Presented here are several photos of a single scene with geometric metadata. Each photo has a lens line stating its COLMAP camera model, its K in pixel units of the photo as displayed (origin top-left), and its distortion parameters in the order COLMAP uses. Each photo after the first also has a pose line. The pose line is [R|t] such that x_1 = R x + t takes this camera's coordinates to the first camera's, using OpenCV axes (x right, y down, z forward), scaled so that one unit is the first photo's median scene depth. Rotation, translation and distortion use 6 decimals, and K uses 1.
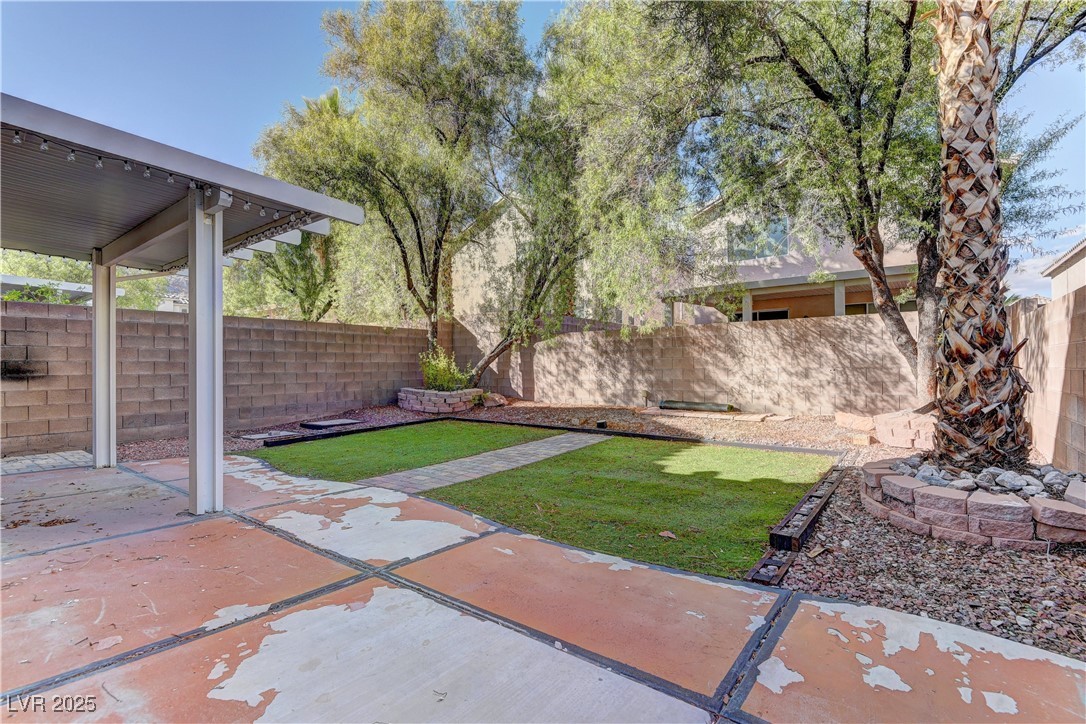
lens RADIAL K [[491.7, 0, 544.4], [0, 491.7, 364.4], [0, 0, 1]] dist [0.001027, 0.000026]
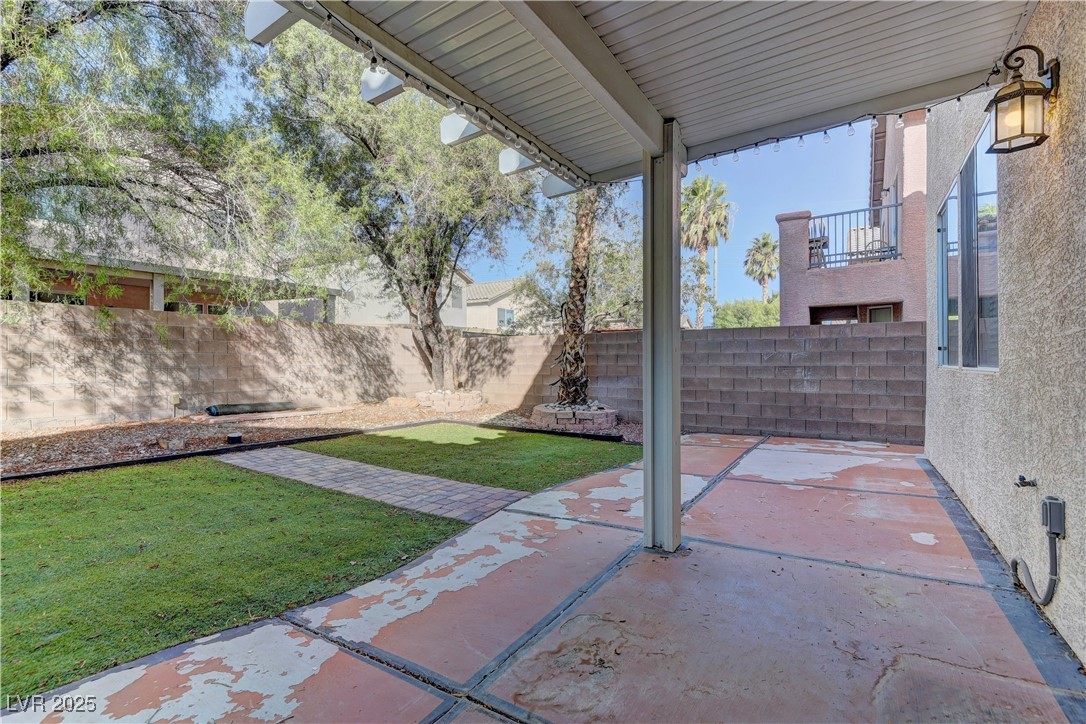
lens RADIAL K [[491.7, 0, 542.3], [0, 491.7, 362.7], [0, 0, 1]] dist [0.001027, 0.000026]
pose [[-0.088810, 0.006891, 0.996025, -0.654052], [-0.001308, 0.999974, -0.007035, 0.008747], [-0.996048, -0.001927, -0.088799, 0.571112]]
